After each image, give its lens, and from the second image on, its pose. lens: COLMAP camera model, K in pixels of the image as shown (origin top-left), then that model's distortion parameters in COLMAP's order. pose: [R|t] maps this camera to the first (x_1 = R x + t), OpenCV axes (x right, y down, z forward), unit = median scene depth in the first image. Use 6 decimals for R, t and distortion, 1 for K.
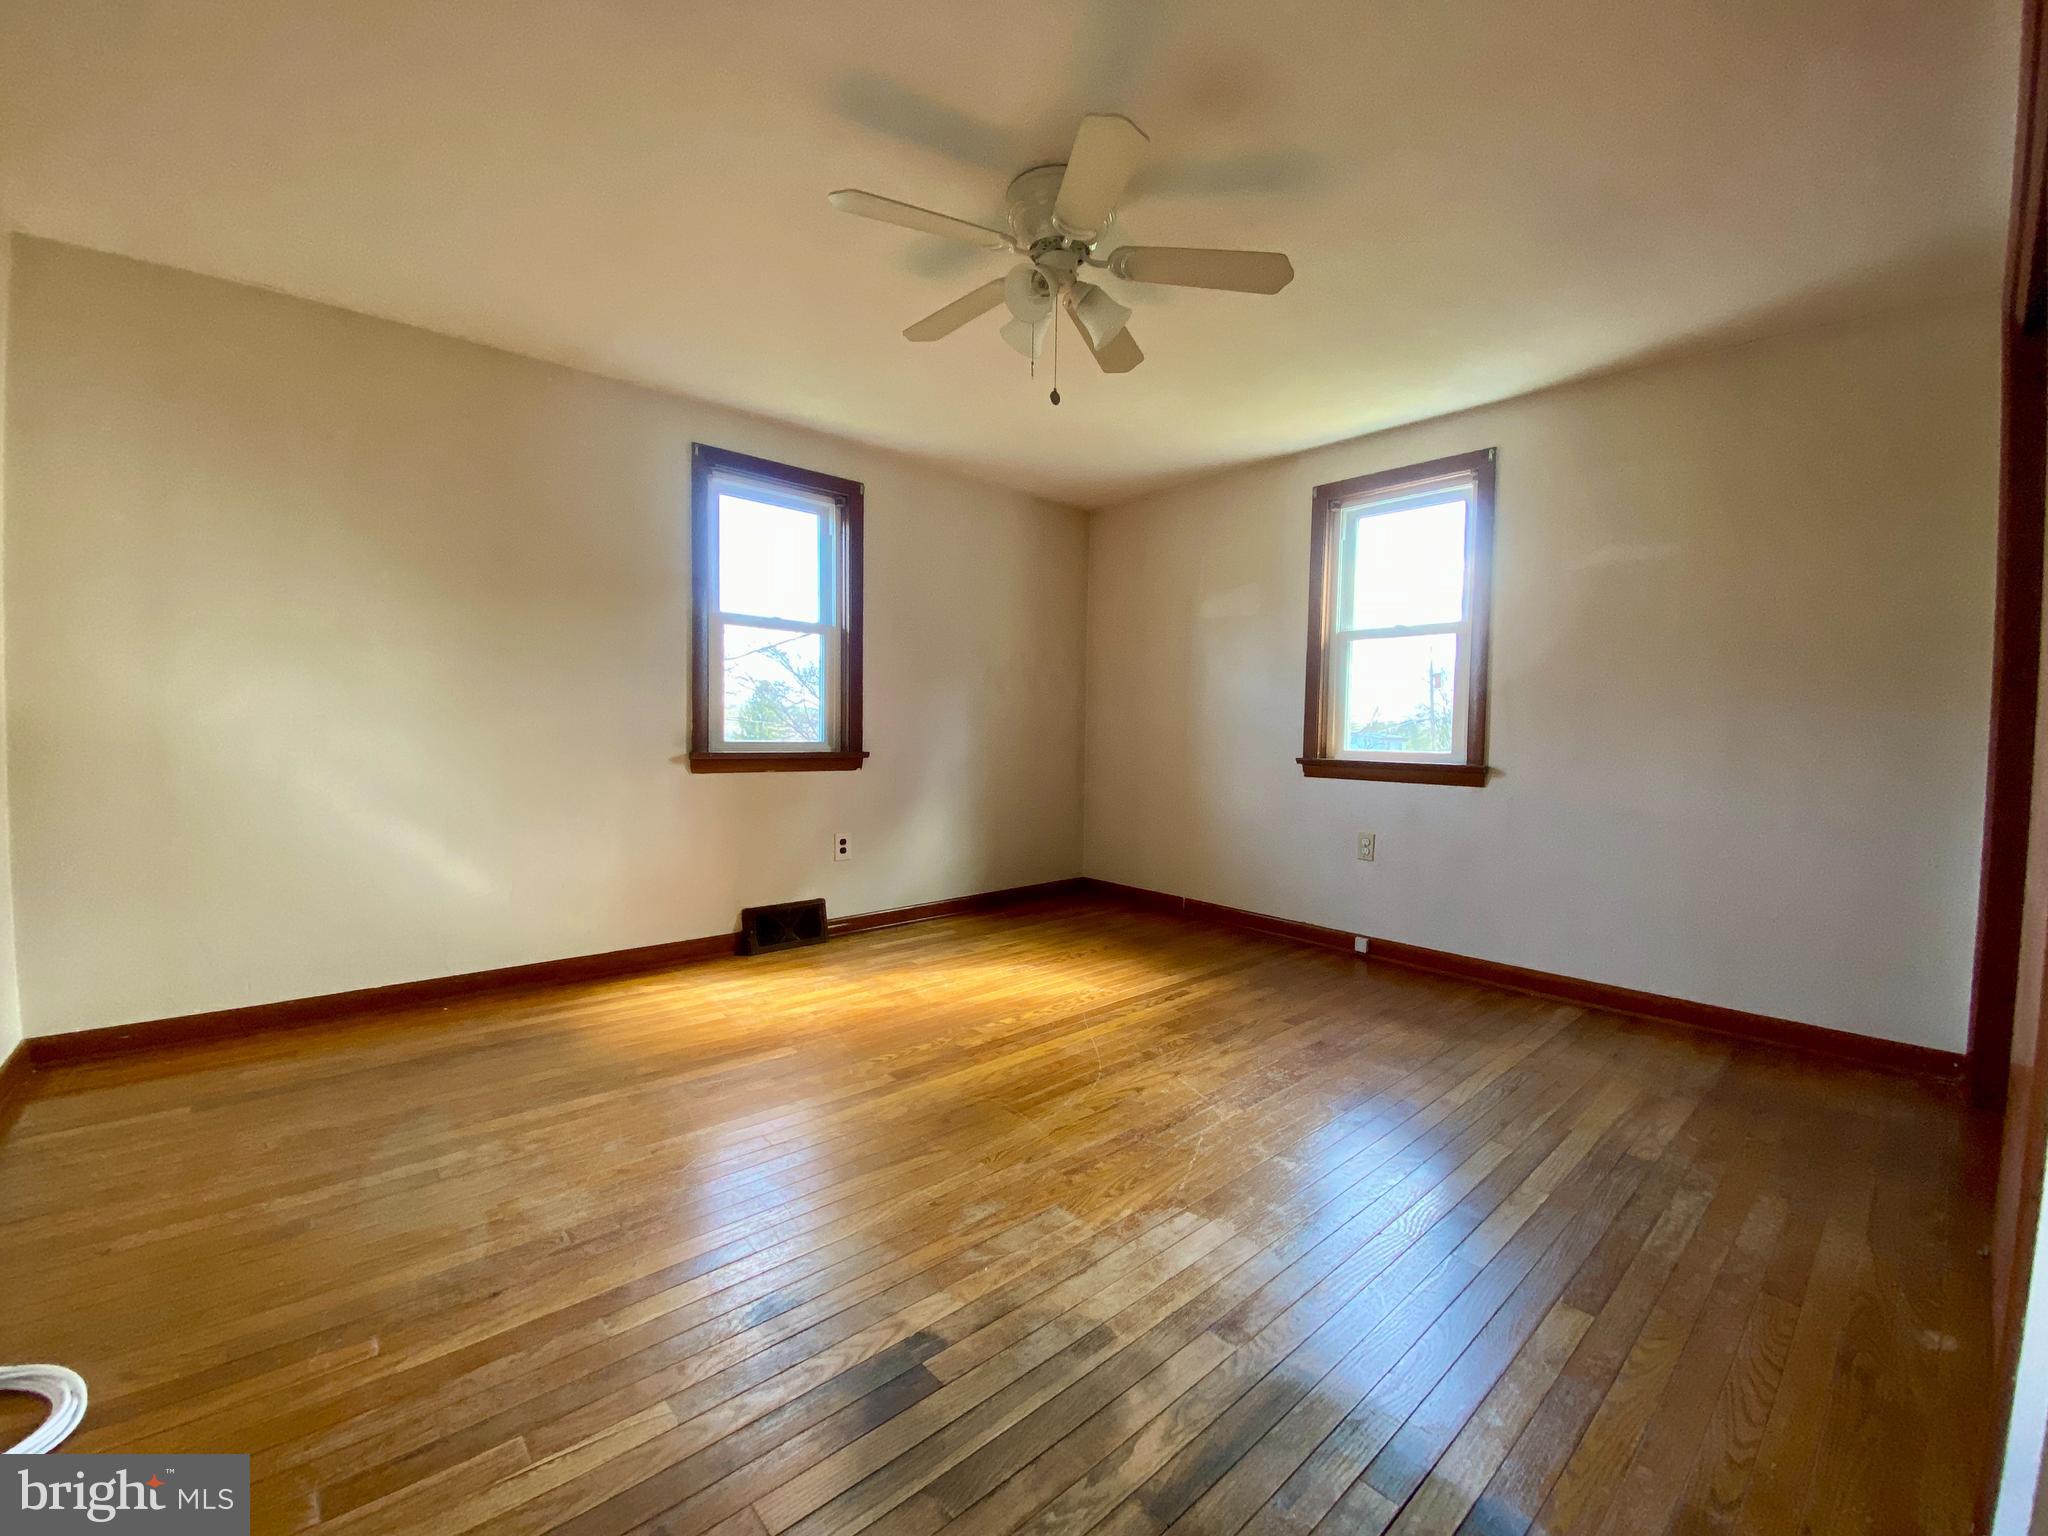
lens RADIAL K [[824.0, 0, 1024.0], [0, 824.0, 768.0], [0, 0, 1]] dist [0.028360, -0.022401]
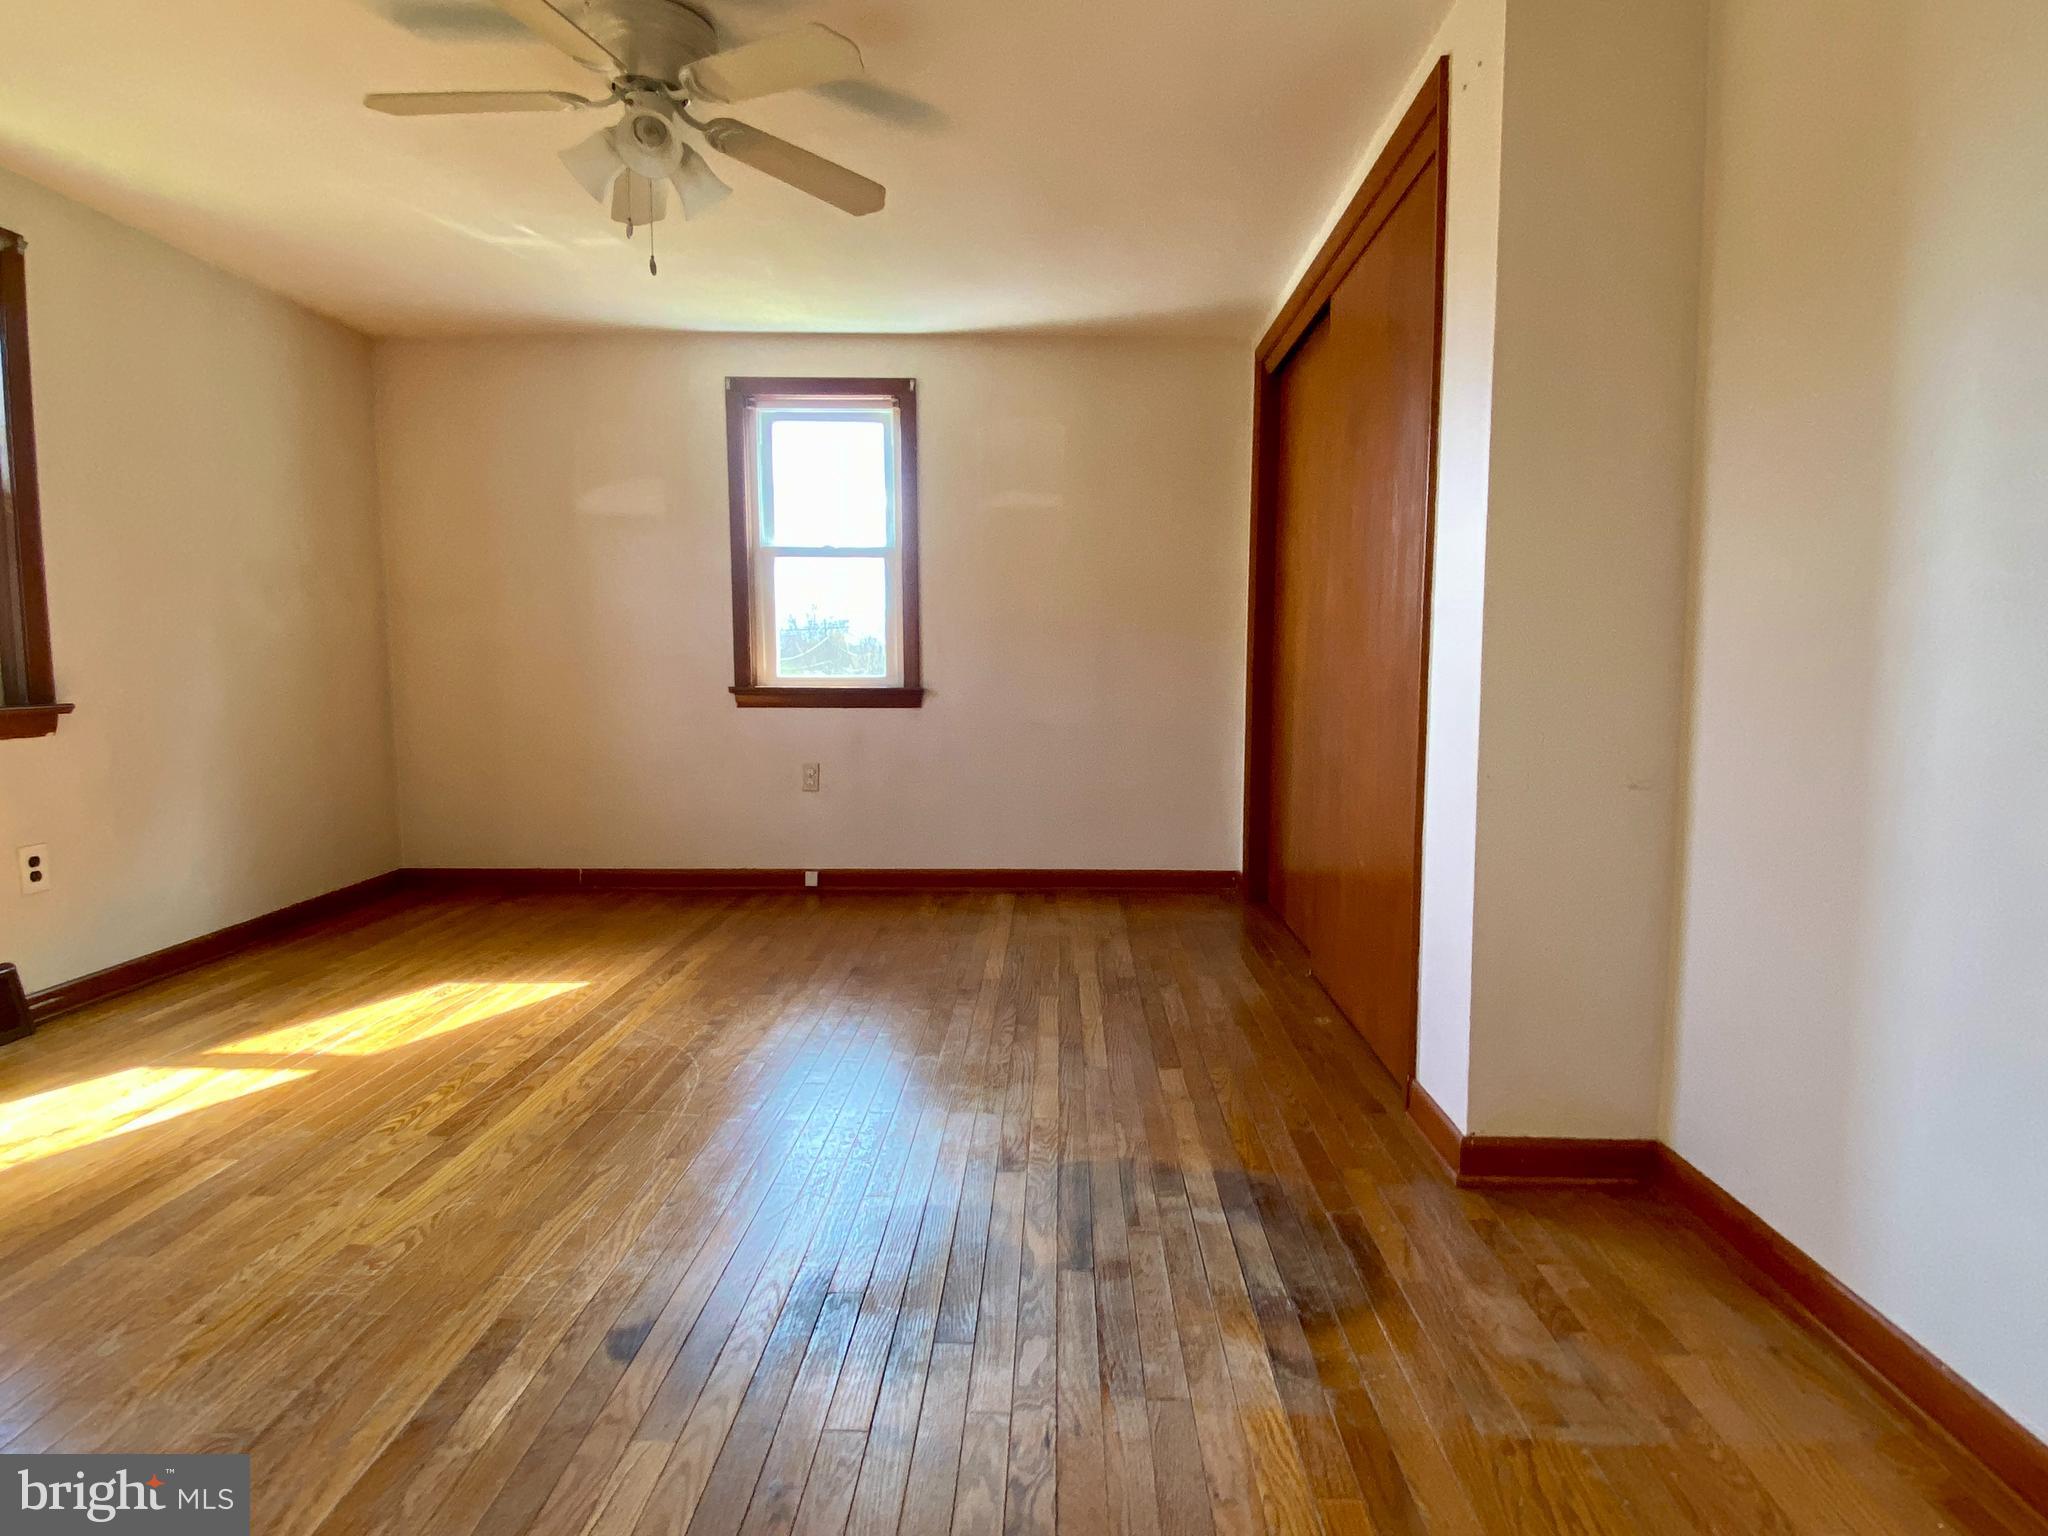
lens RADIAL K [[1061.9, 0, 1028.6], [0, 1061.9, 754.4], [0, 0, 1]] dist [0.028974, -0.035843]
pose [[0.683936, -0.083526, 0.724745, -0.396034], [0.047661, 0.996418, 0.069859, -0.005743], [-0.727984, -0.013237, 0.685467, -0.025079]]
